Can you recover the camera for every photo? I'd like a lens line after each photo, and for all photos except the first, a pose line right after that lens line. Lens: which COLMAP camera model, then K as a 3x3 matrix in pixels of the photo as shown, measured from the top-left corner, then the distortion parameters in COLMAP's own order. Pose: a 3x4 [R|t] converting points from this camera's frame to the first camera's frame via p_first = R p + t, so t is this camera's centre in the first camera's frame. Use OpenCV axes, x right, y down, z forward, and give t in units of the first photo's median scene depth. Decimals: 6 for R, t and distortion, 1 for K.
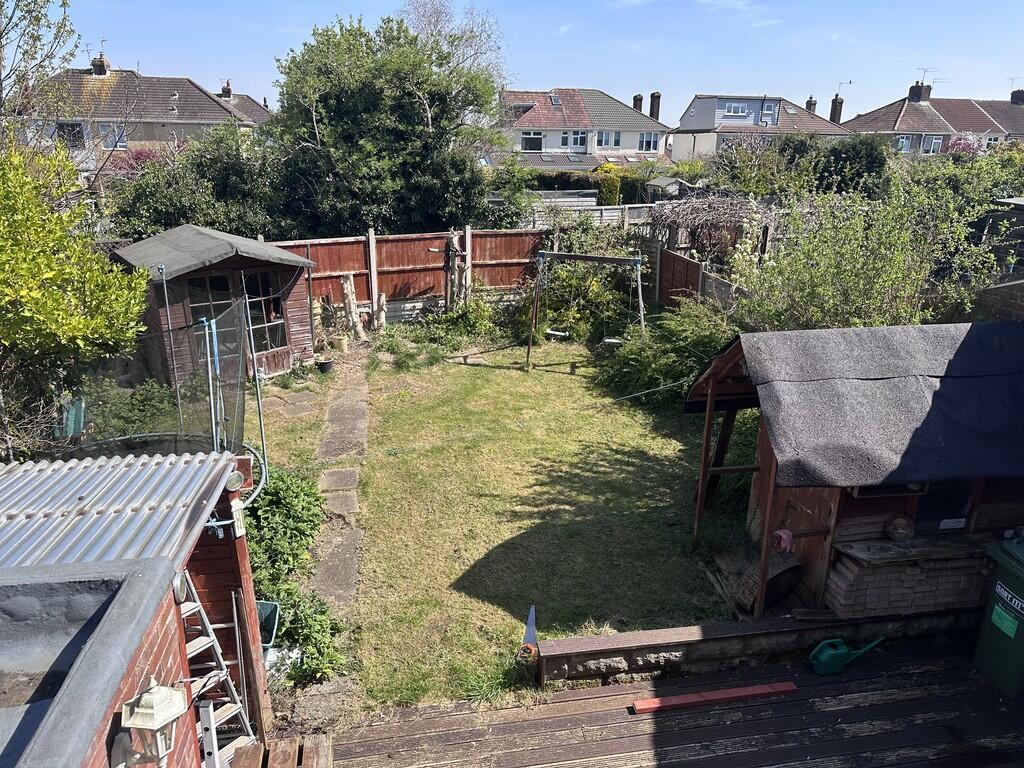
lens RADIAL K [[712.4, 0, 528.6], [0, 712.4, 386.7], [0, 0, 1]] dist [0.081479, -0.002414]
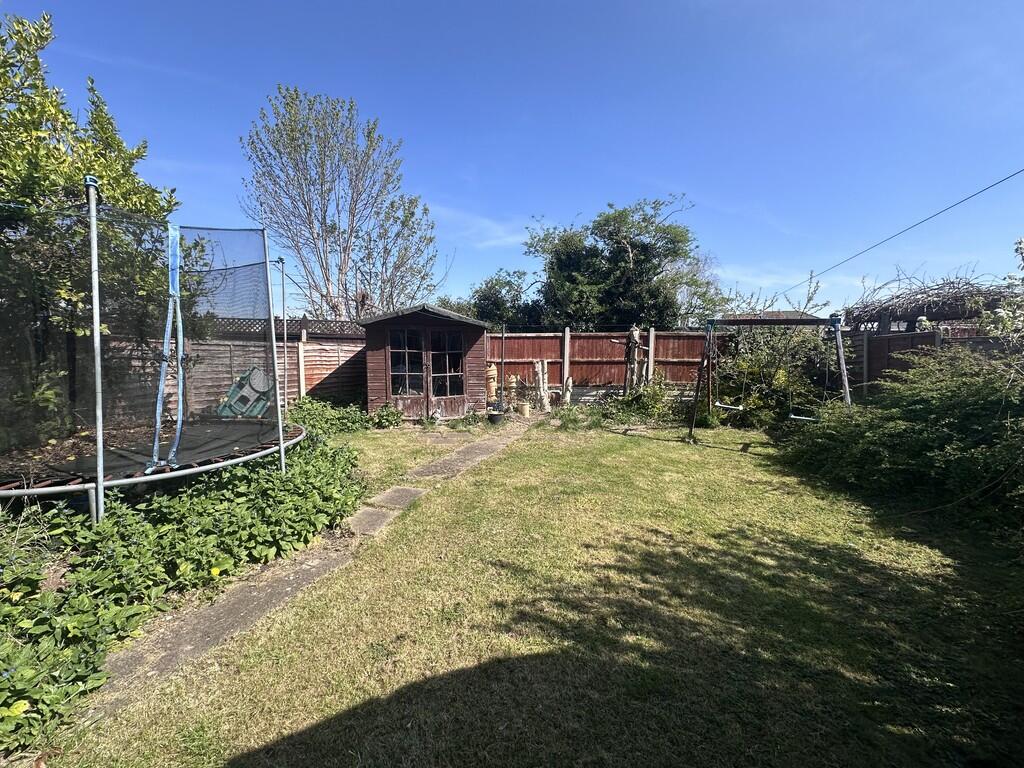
lens RADIAL K [[405.1, 0, 511.1], [0, 405.1, 381.8], [0, 0, 1]] dist [-0.001073, -0.000163]
pose [[0.859633, 0.016182, -0.510656, 0.060019], [-0.158510, 0.958625, -0.236457, 0.055218], [0.485701, 0.284210, 0.826631, 0.387121]]
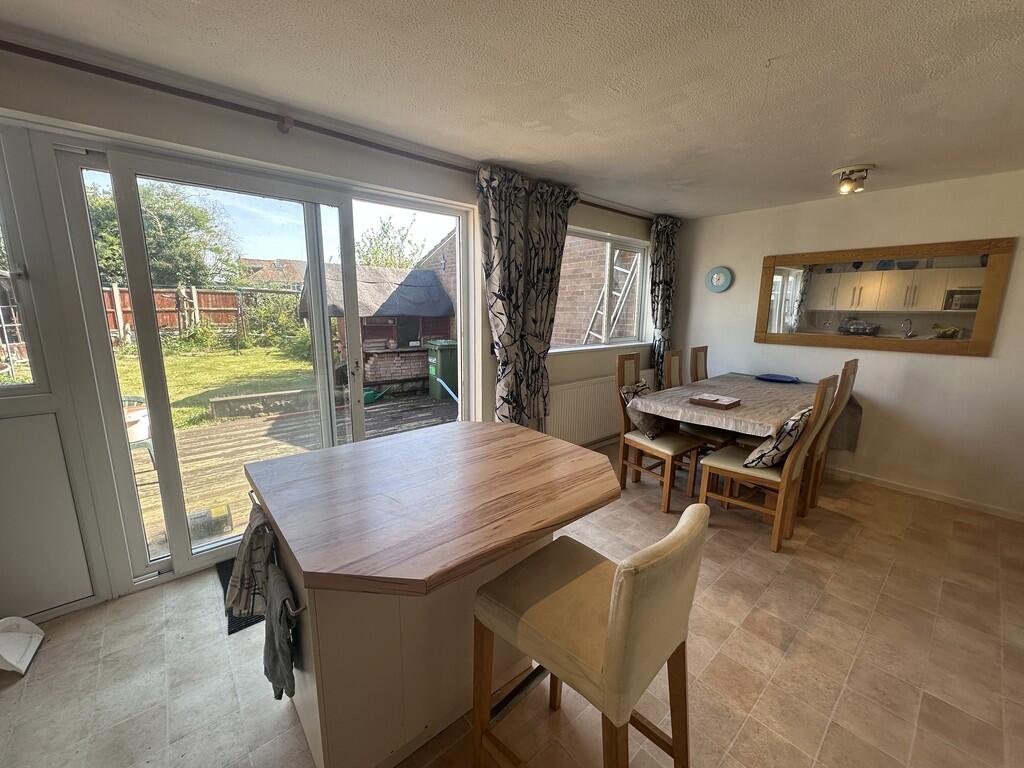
lens RADIAL K [[405.1, 0, 511.1], [0, 405.1, 381.8], [0, 0, 1]] dist [-0.001073, -0.000163]
pose [[0.865810, -0.103018, 0.489654, 0.076678], [0.168750, 0.981364, -0.091917, 0.218159], [-0.471060, 0.162211, 0.867059, -0.142442]]
